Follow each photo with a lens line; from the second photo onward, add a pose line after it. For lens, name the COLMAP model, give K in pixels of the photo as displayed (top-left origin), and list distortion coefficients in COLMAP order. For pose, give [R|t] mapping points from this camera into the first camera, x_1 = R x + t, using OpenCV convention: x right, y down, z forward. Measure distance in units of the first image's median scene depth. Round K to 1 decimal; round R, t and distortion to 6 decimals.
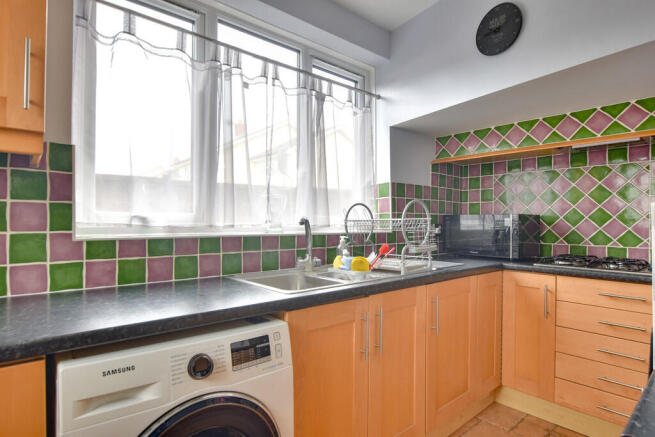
lens RADIAL K [[372.1, 0, 320.9], [0, 372.1, 222.5], [0, 0, 1]] dist [-0.013553, 0.003978]
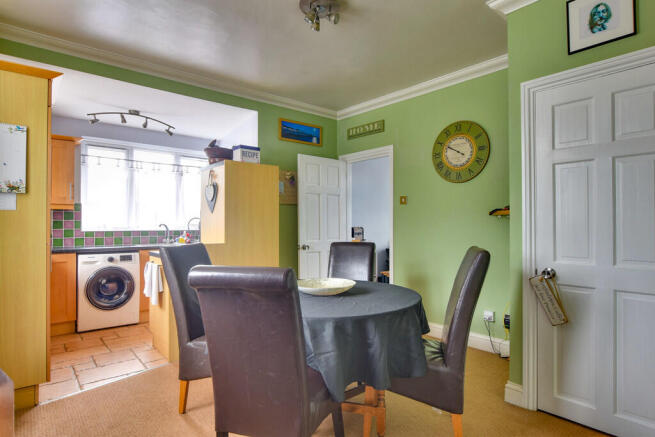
lens RADIAL K [[372.1, 0, 323.6], [0, 372.1, 221.3], [0, 0, 1]] dist [-0.013553, 0.003978]
pose [[0.999974, -0.007157, 0.000111, 1.172983], [0.007157, 0.999919, -0.010560, 0.004081], [-0.000035, 0.010561, 0.999944, -1.807425]]
